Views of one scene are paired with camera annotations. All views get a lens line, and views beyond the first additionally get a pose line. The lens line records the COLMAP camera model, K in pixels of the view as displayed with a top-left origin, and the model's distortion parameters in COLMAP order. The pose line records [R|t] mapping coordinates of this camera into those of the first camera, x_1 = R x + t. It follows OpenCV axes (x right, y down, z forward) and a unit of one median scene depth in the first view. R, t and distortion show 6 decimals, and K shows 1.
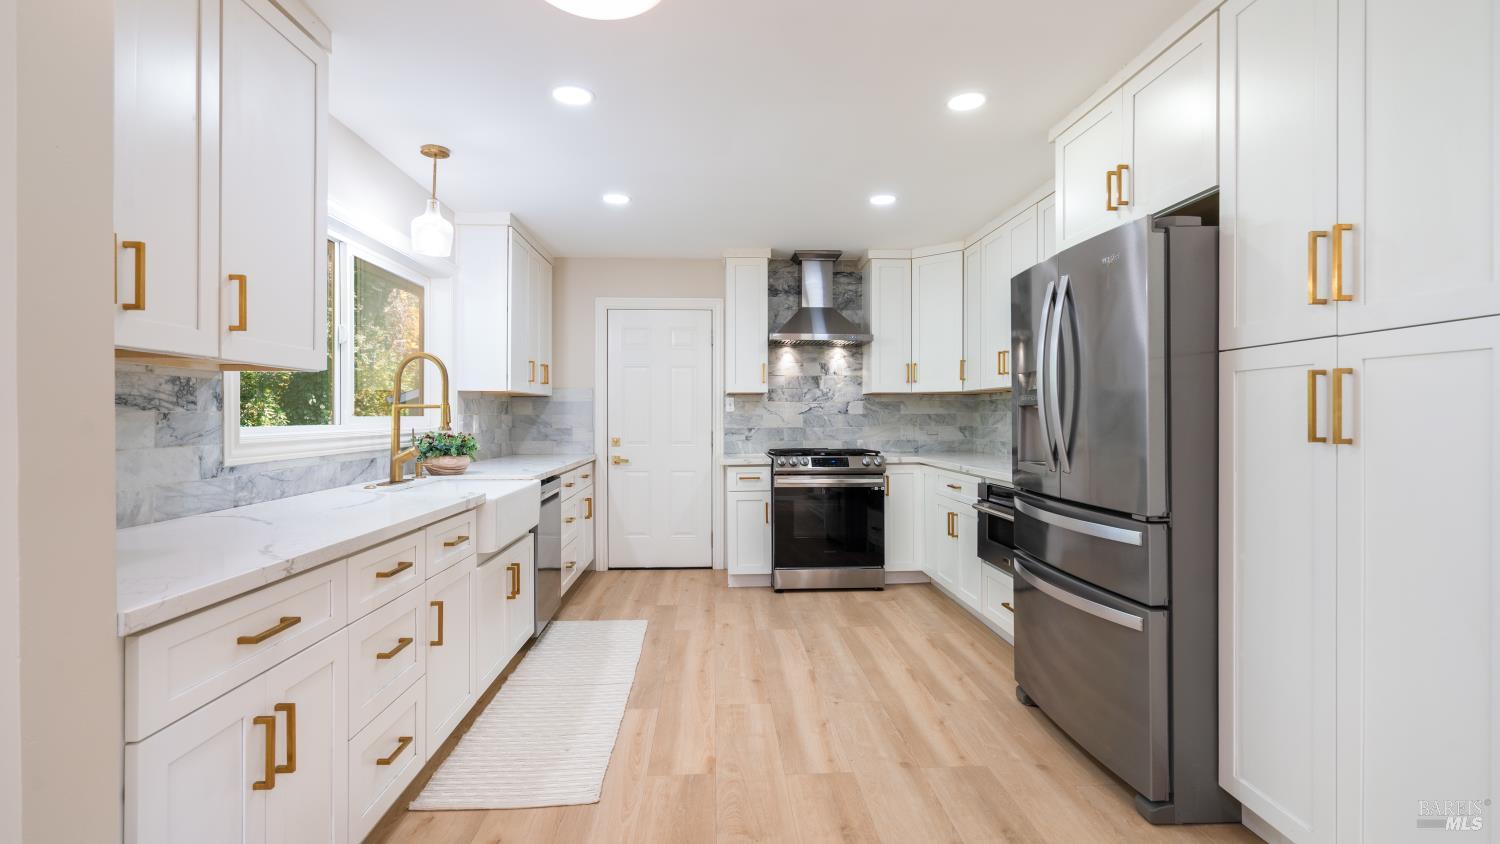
lens RADIAL K [[682.0, 0, 746.9], [0, 682.0, 416.9], [0, 0, 1]] dist [-0.004823, 0.001651]
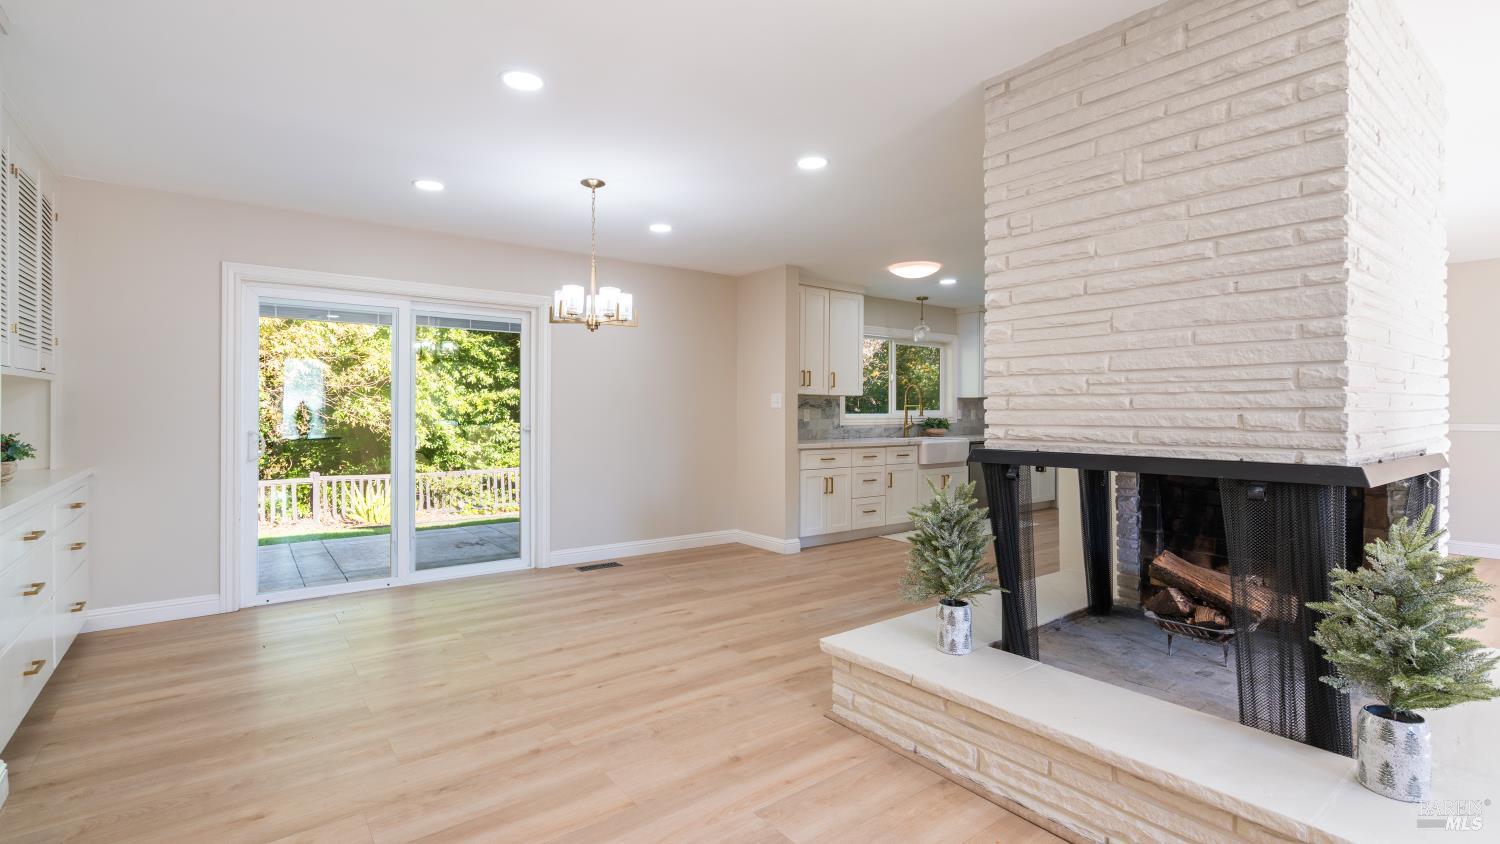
lens RADIAL K [[682.0, 0, 750.9], [0, 682.0, 418.3], [0, 0, 1]] dist [-0.004823, 0.001651]
pose [[0.564867, 0.005728, -0.825162, 0.696454], [0.000810, 0.999972, 0.007496, 0.005112], [0.825181, -0.004903, 0.564847, -0.495202]]
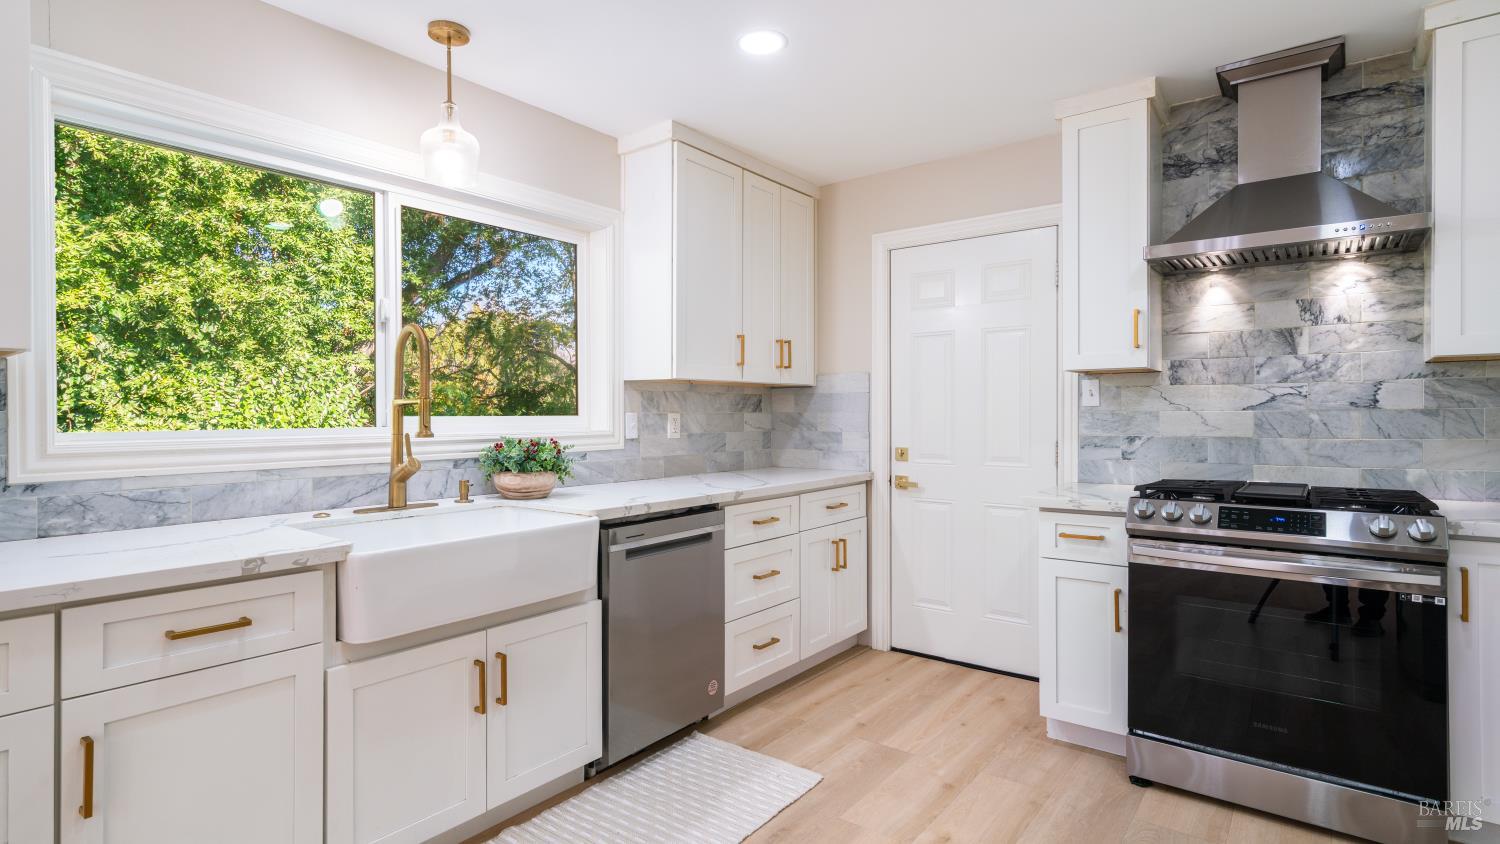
lens RADIAL K [[736.3, 0, 747.1], [0, 736.3, 418.8], [0, 0, 1]] dist [0.000028, 0.000616]
pose [[0.752607, 0.002667, -0.658465, 0.159626], [0.001640, 0.999981, 0.005924, -0.001270], [0.658468, -0.005538, 0.752588, 0.383767]]
